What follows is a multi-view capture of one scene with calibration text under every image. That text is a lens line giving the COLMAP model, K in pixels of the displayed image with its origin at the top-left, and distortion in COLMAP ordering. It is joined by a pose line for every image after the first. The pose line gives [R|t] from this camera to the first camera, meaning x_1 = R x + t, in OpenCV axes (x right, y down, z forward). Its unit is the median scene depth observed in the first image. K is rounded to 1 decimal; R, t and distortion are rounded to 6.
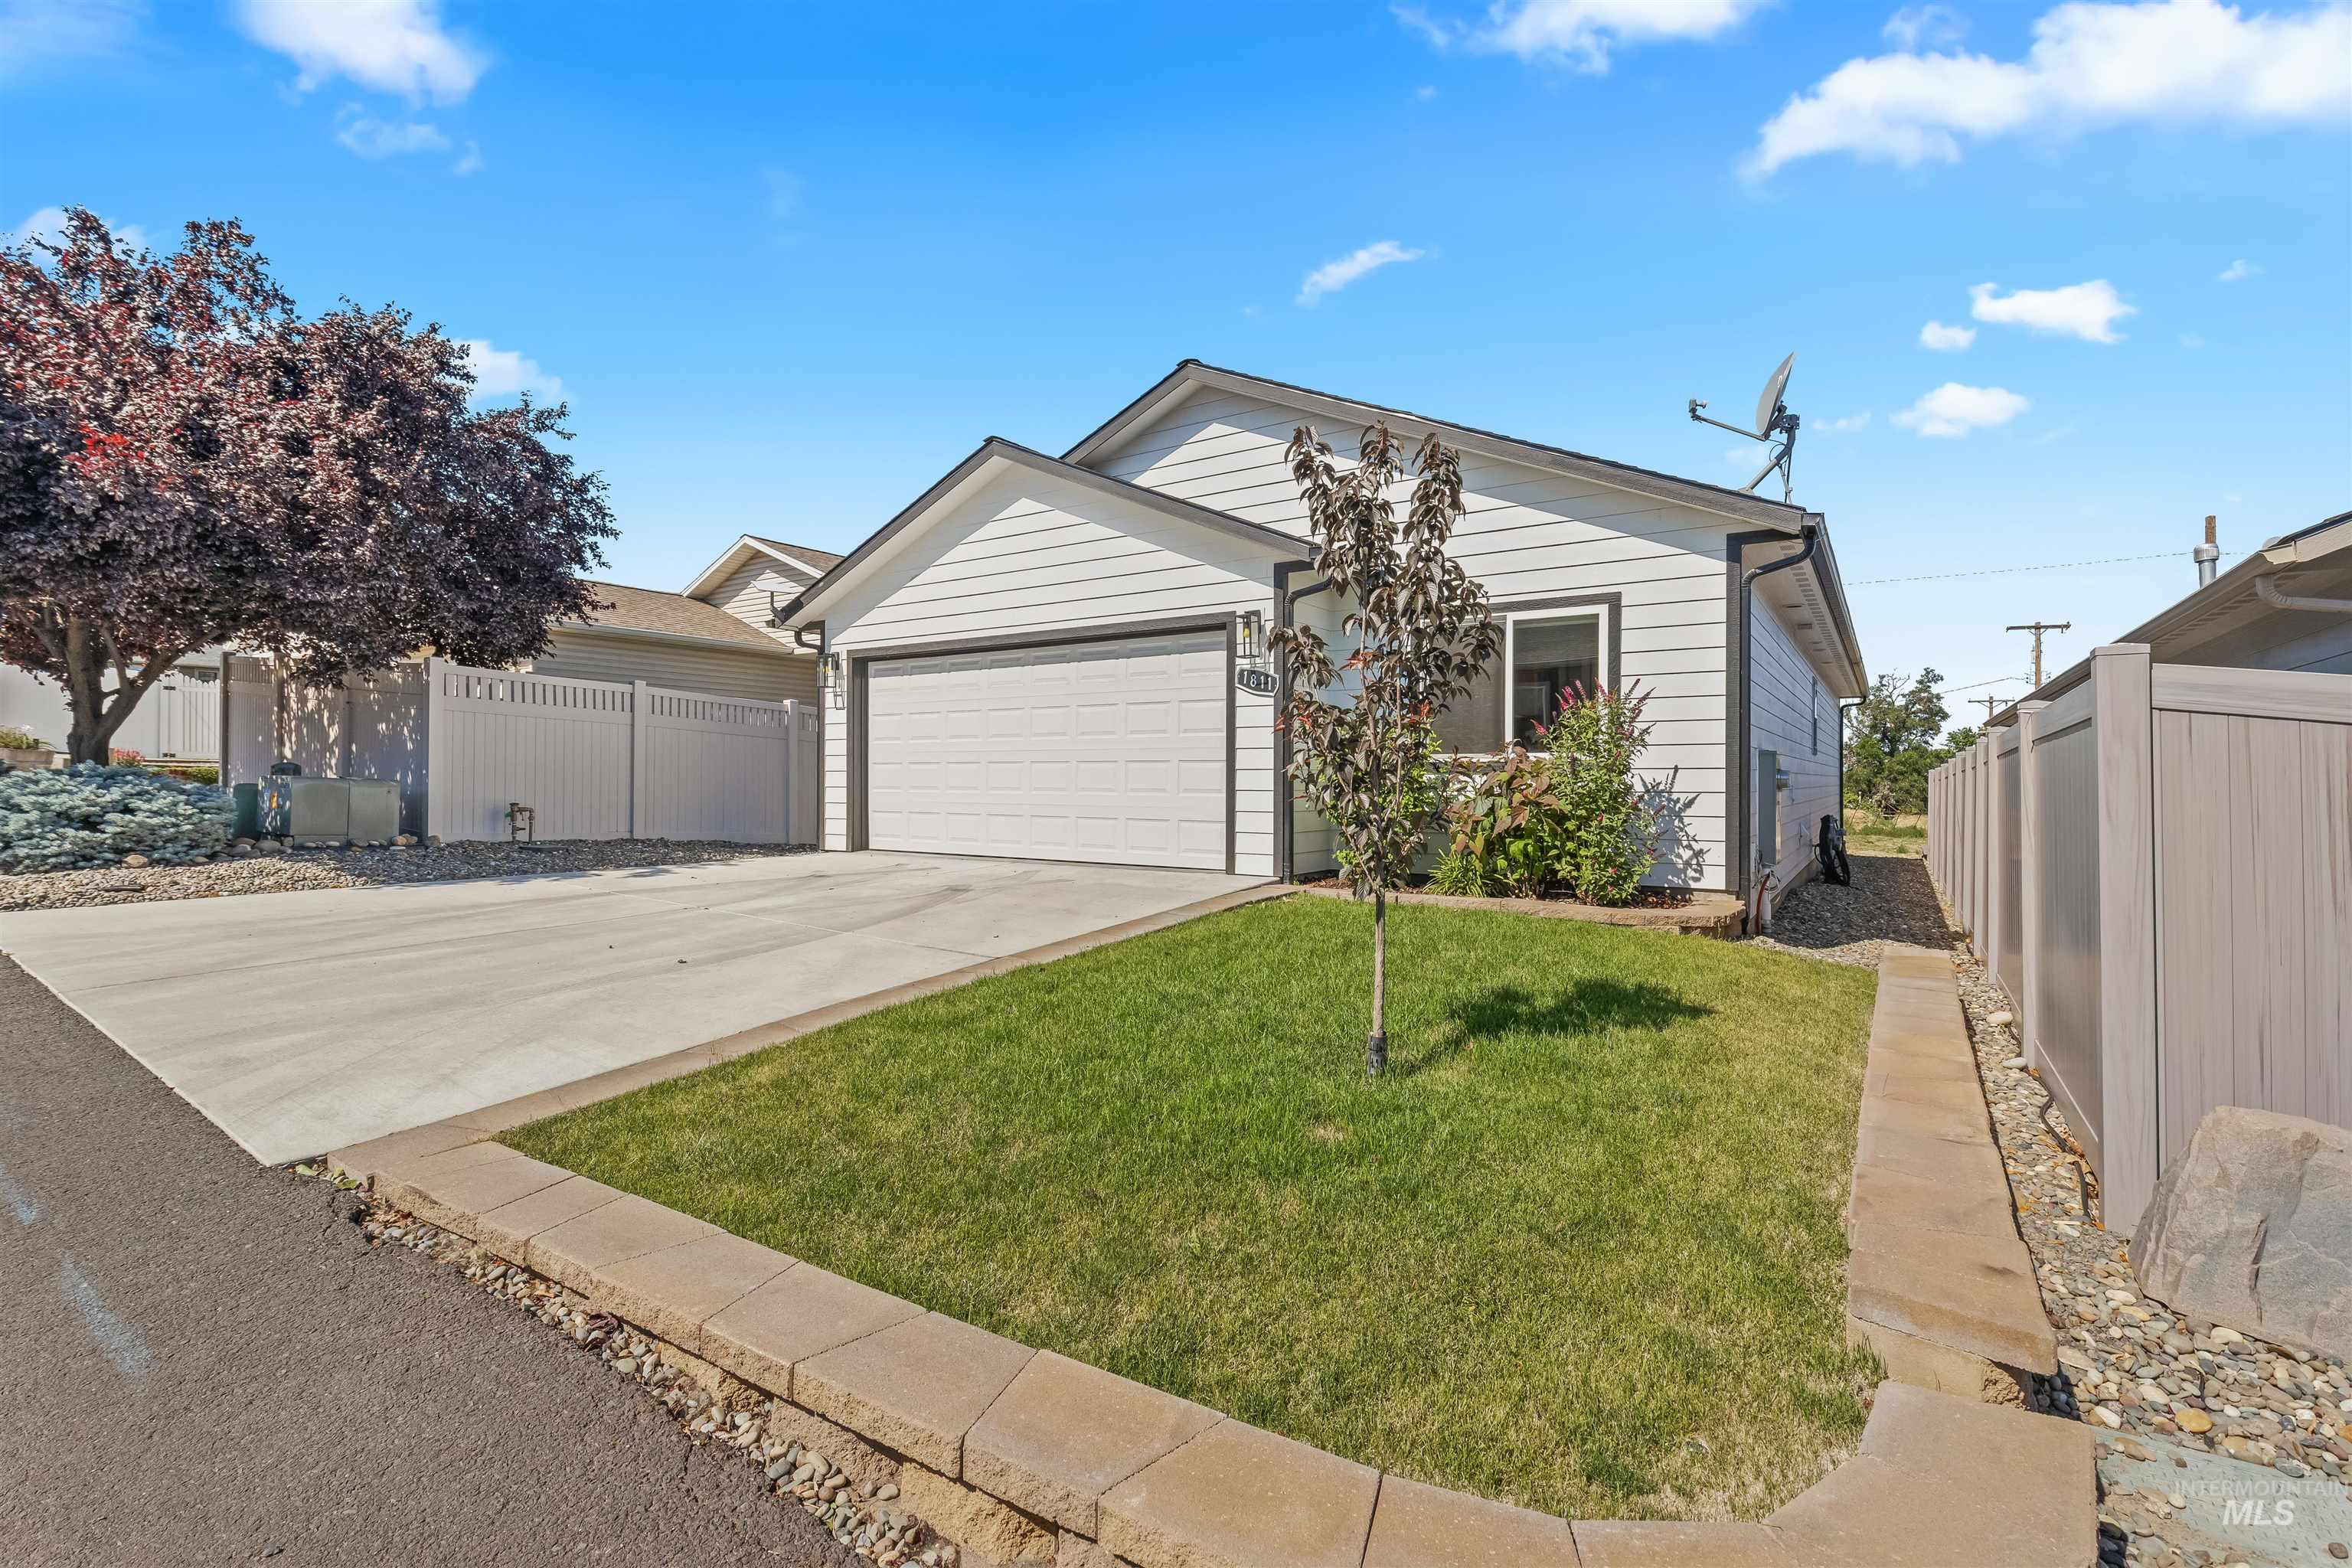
lens RADIAL K [[1063.2, 0, 1173.0], [0, 1063.2, 765.9], [0, 0, 1]] dist [0.000549, -0.000284]
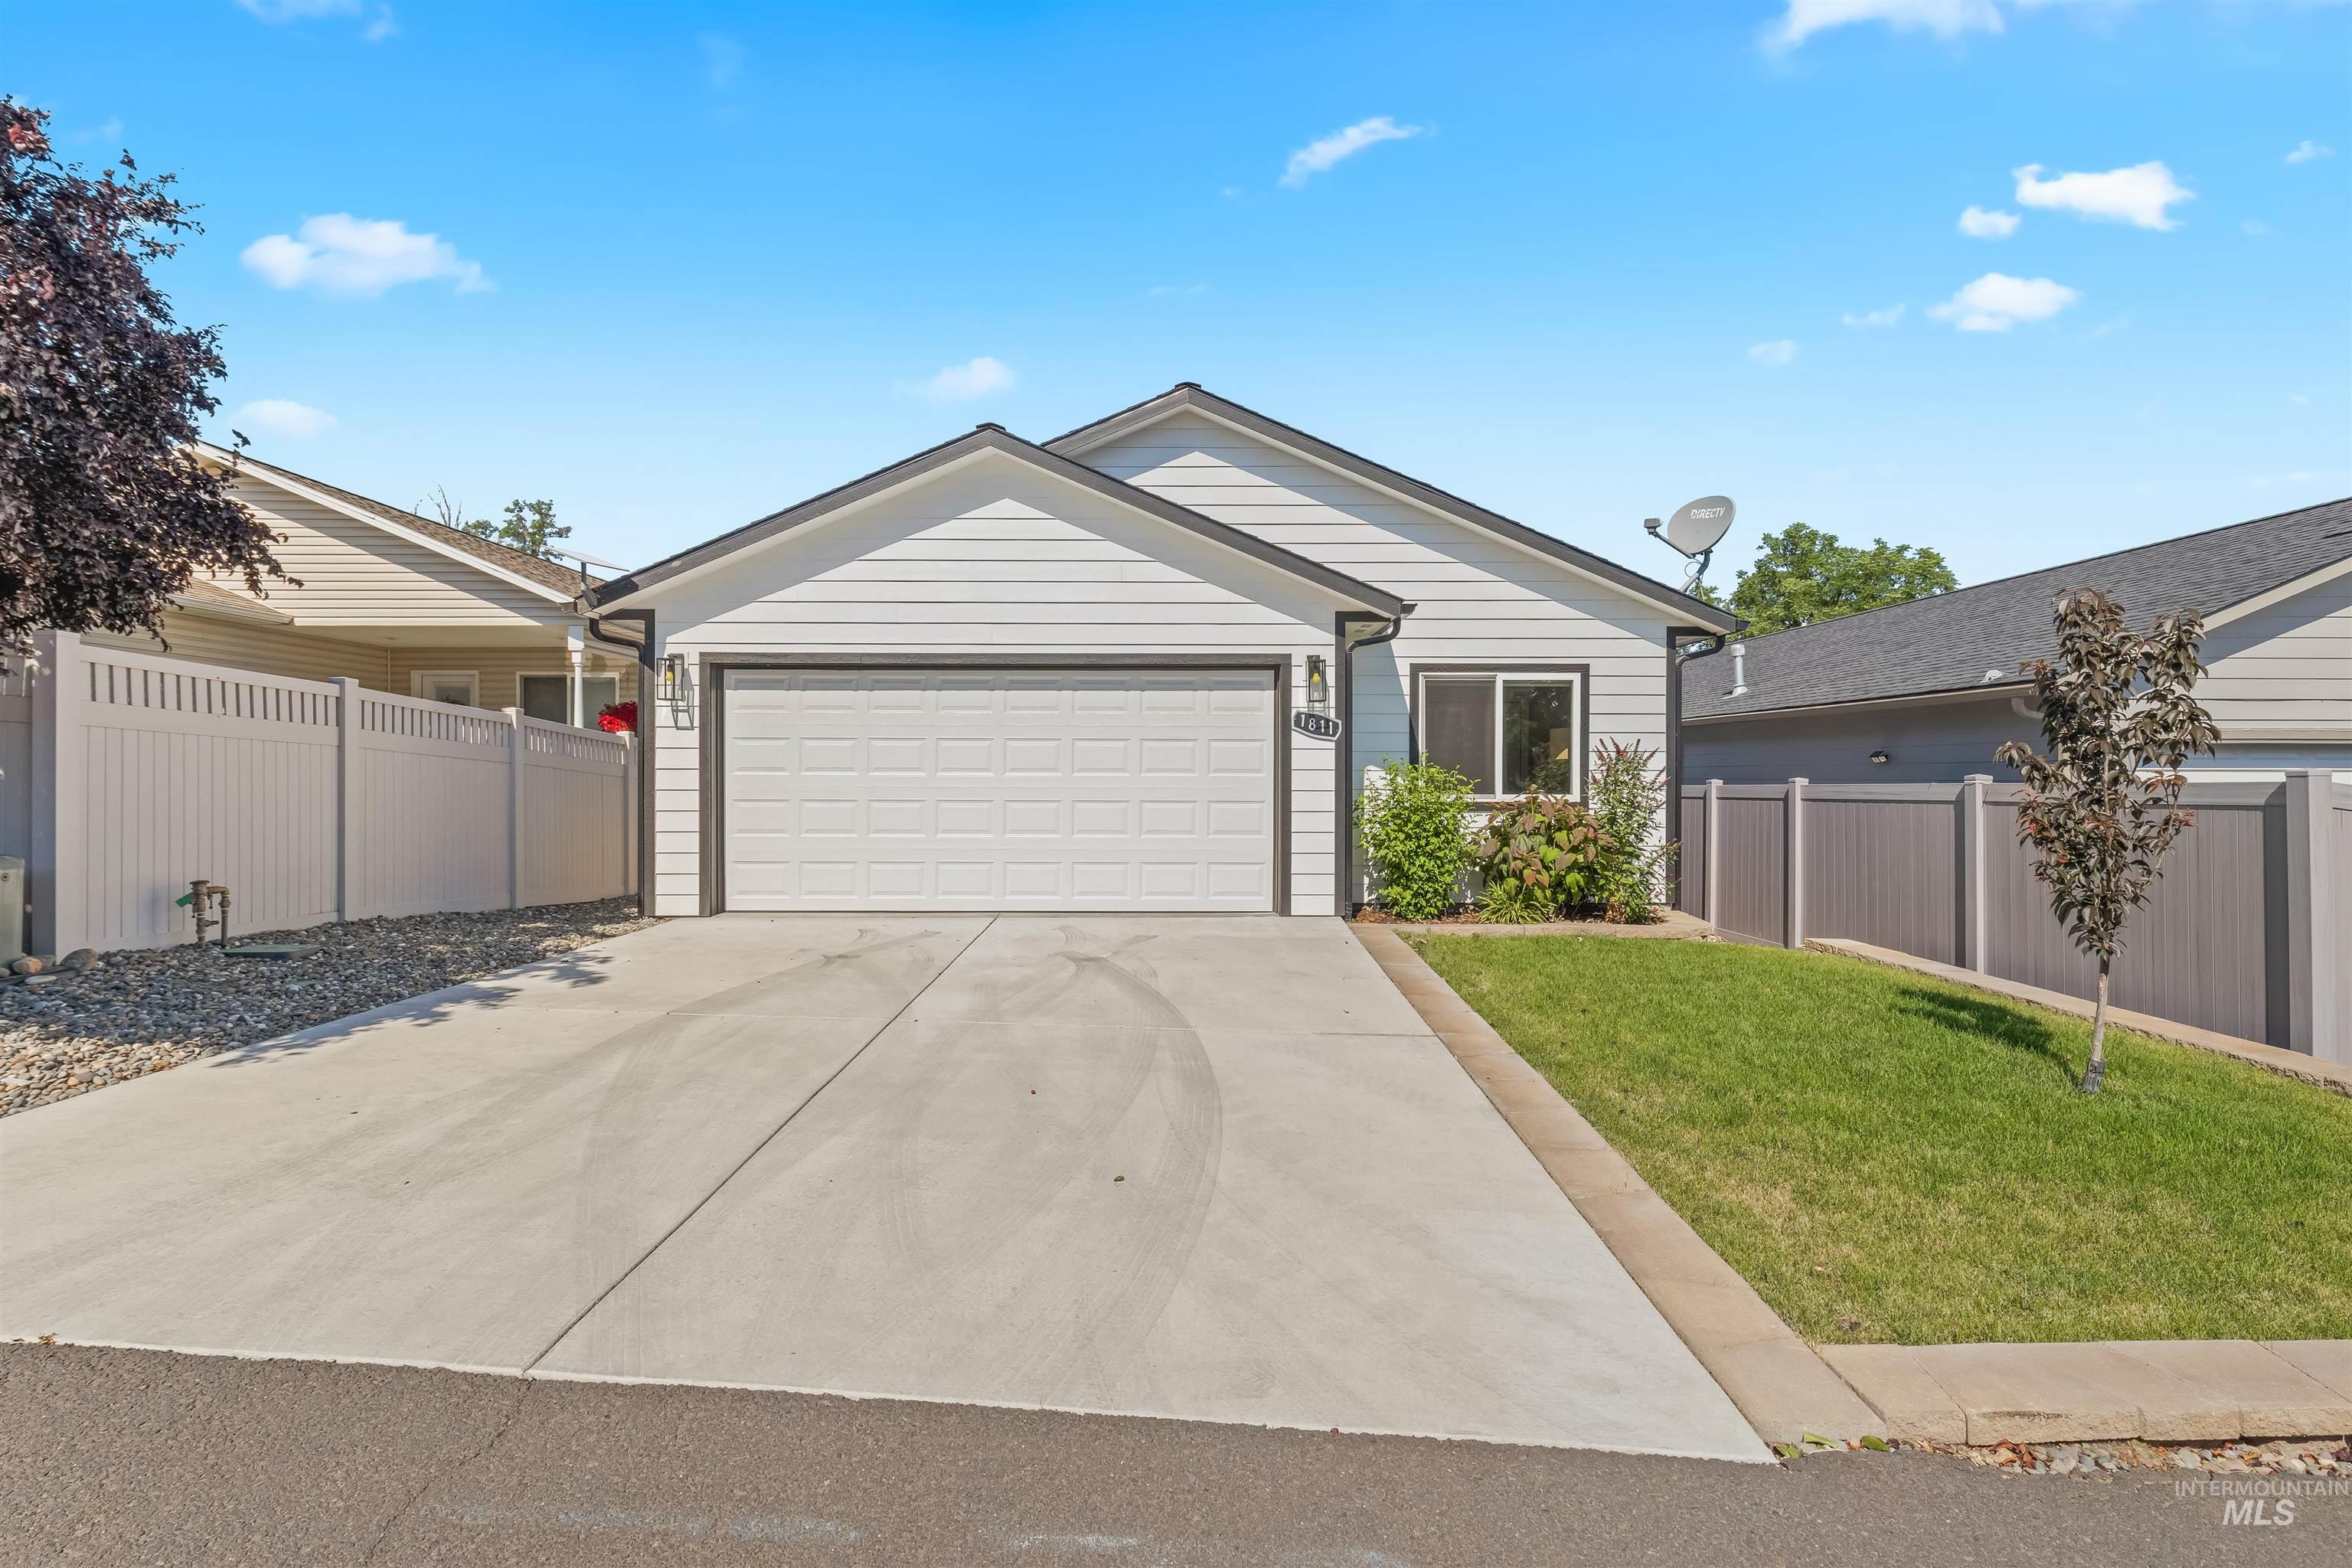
lens RADIAL K [[1063.2, 0, 1173.0], [0, 1063.2, 765.9], [0, 0, 1]] dist [0.000549, -0.000284]
pose [[0.825586, 0.004474, 0.564259, -0.596204], [-0.006395, 0.999979, 0.001428, -0.040267], [-0.564240, -0.004787, 0.825597, 0.232641]]
